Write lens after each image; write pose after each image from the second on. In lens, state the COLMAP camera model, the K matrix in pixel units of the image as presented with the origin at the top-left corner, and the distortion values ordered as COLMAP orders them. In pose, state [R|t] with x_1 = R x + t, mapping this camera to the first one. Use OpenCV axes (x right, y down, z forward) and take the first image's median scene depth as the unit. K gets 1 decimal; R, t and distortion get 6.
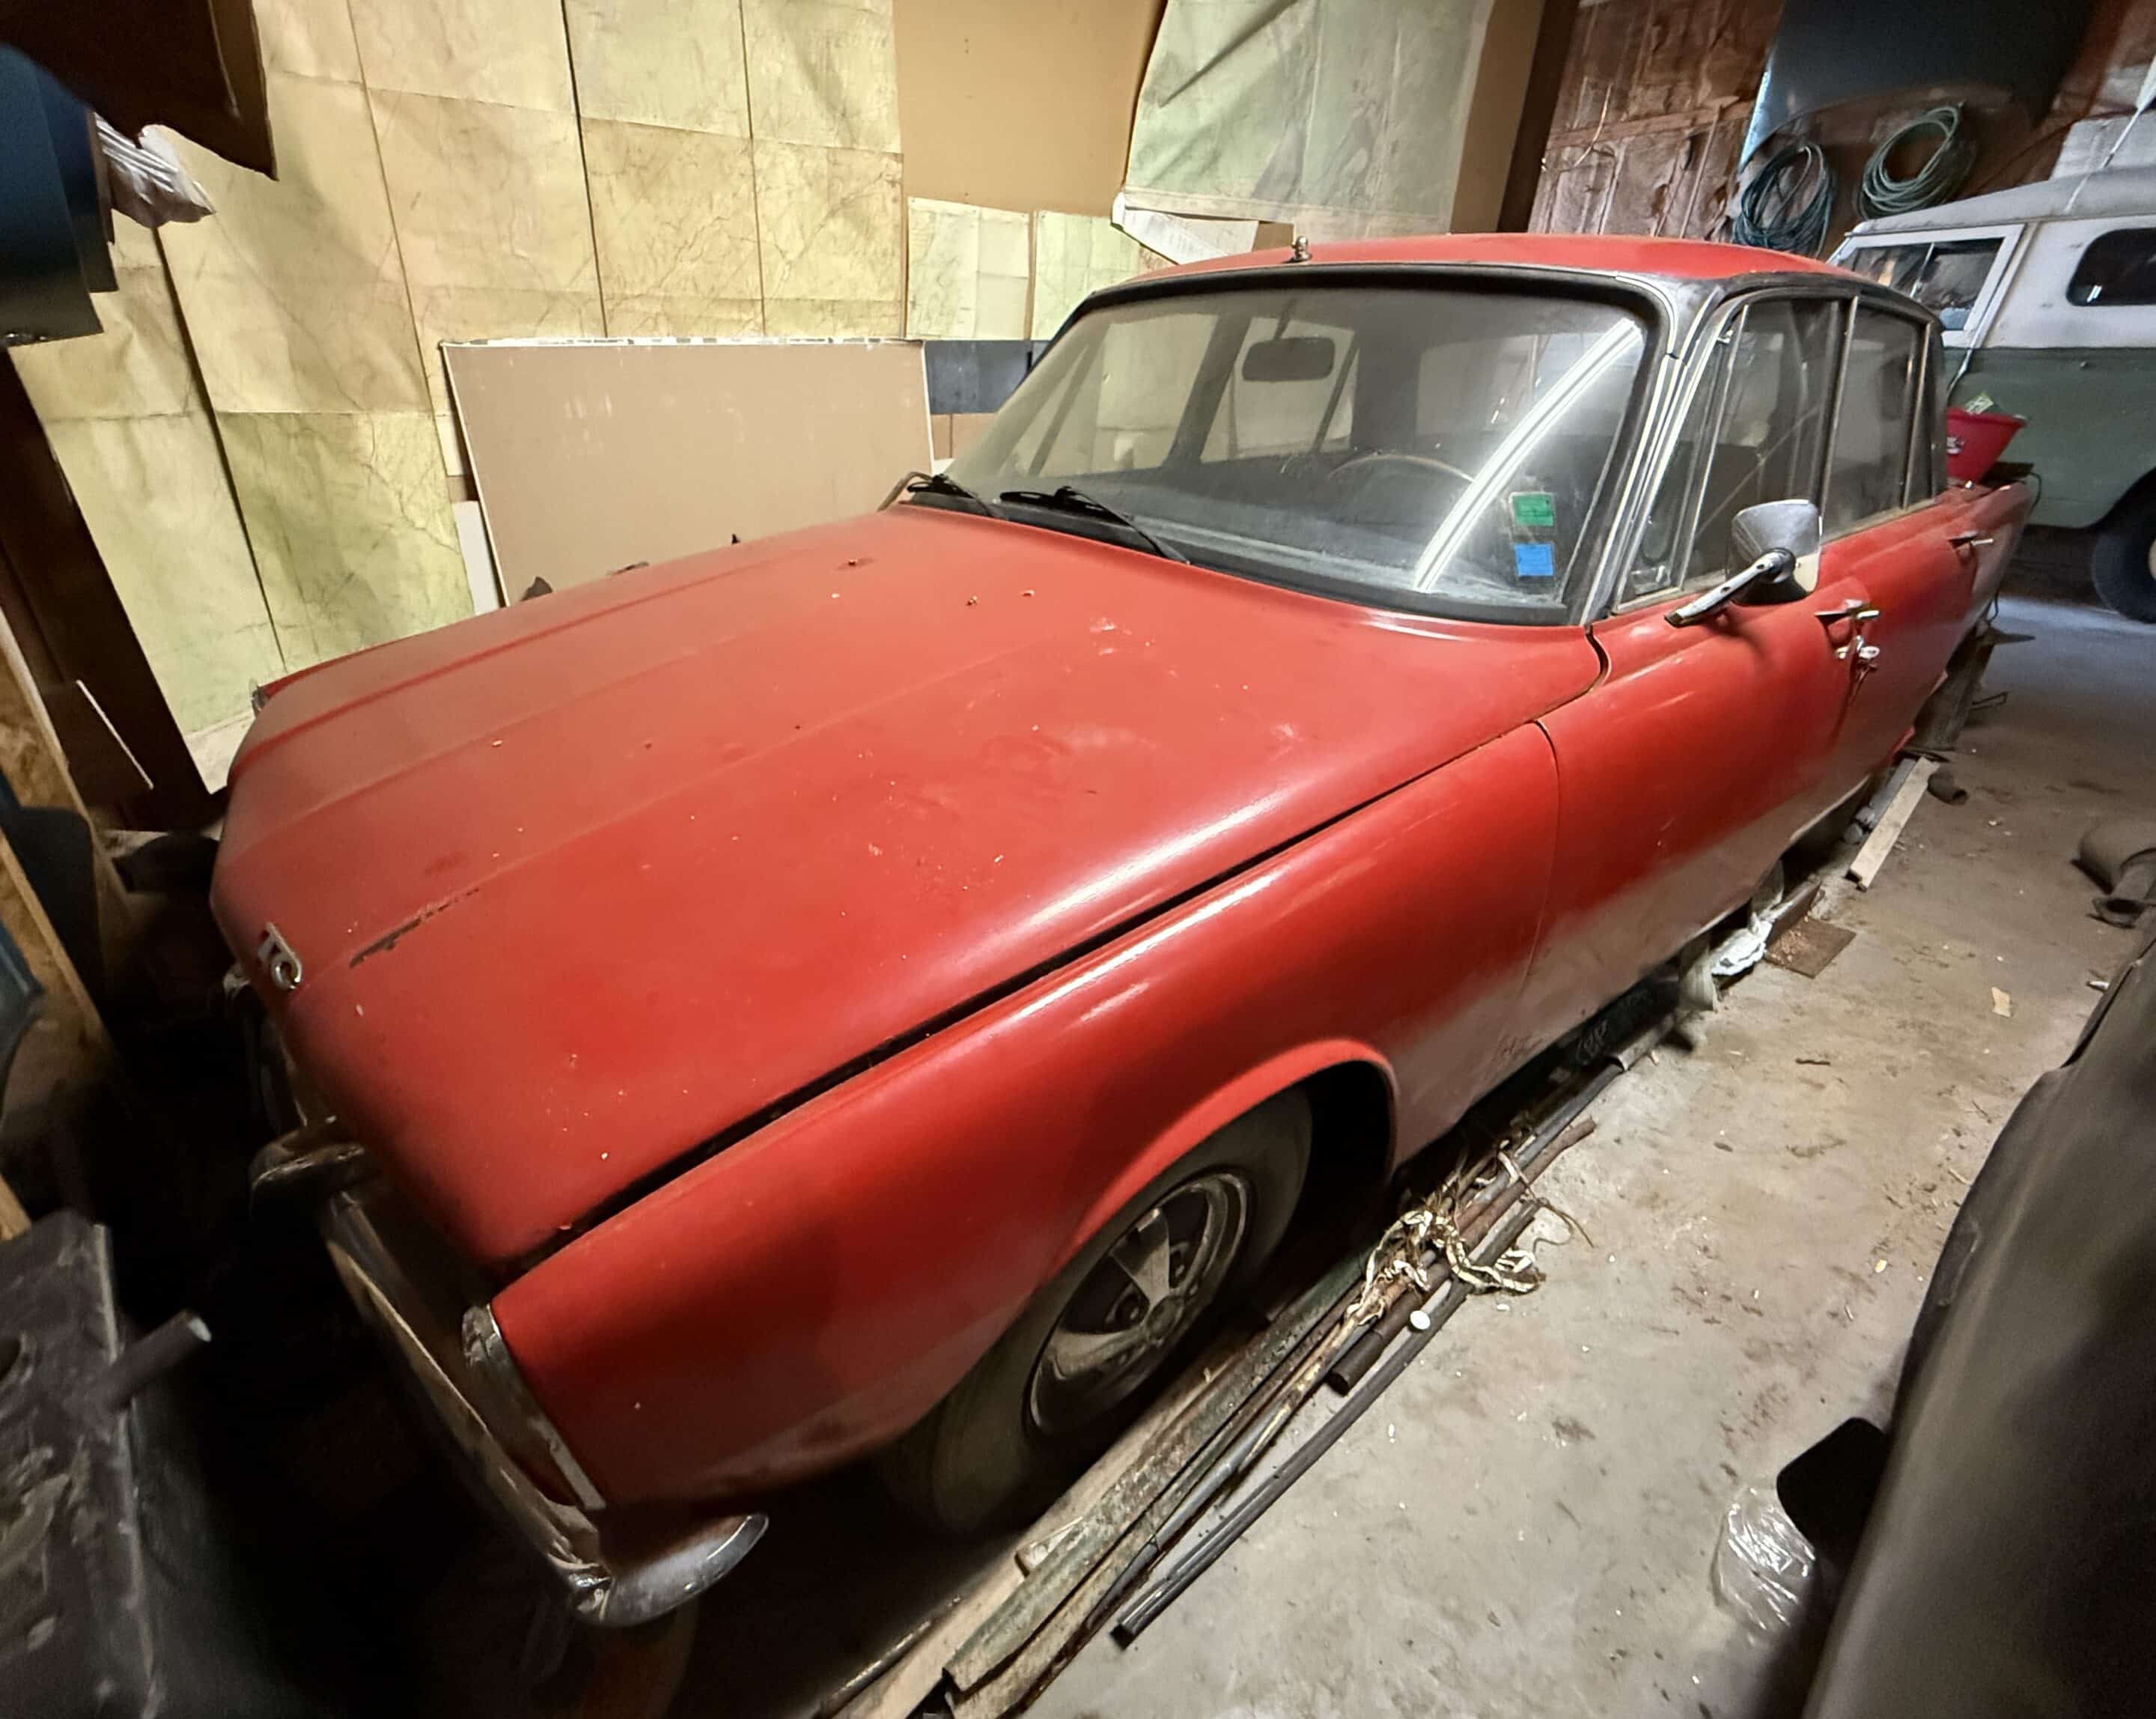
lens RADIAL K [[1013.9, 0, 1077.2], [0, 1013.9, 857.0], [0, 0, 1]] dist [0.003595, 0.000177]
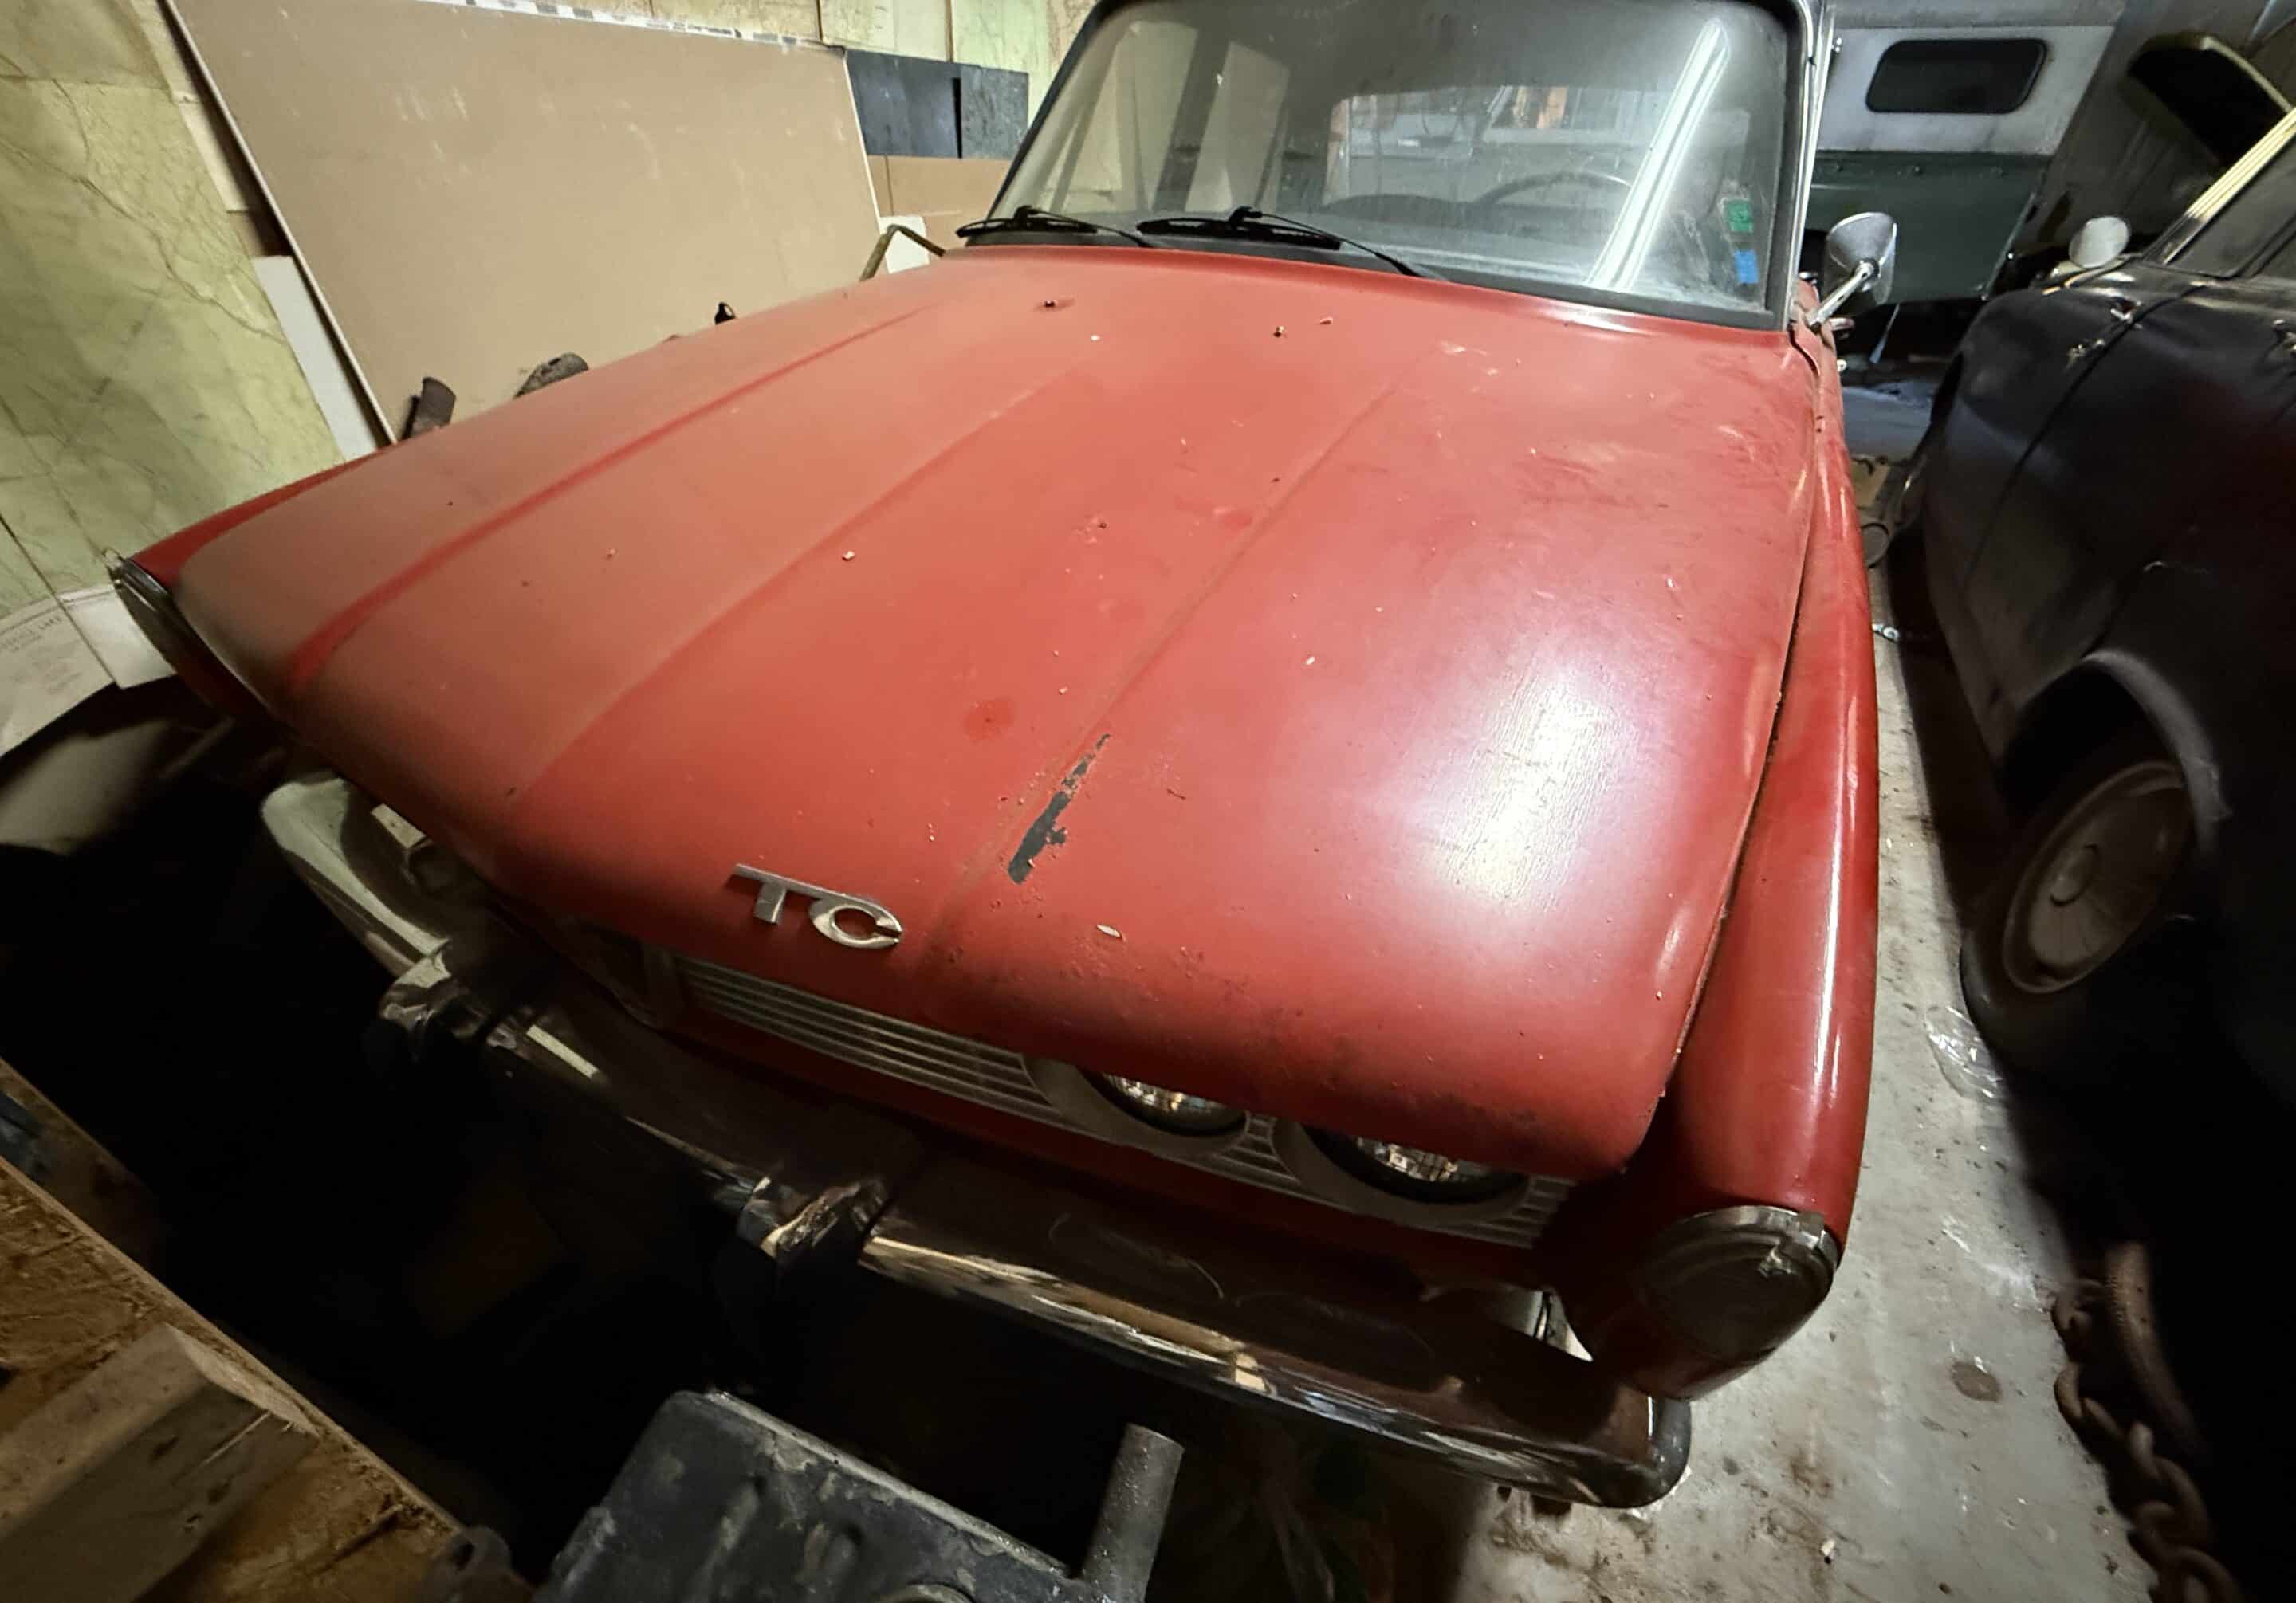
lens RADIAL K [[920.8, 0, 1180.6], [0, 920.8, 839.2], [0, 0, 1]] dist [0.002289, 0.000264]
pose [[0.900080, -0.238829, 0.364440, -0.397221], [0.176556, 0.964567, 0.196060, -0.007008], [-0.398351, -0.112126, 0.910354, 0.203172]]
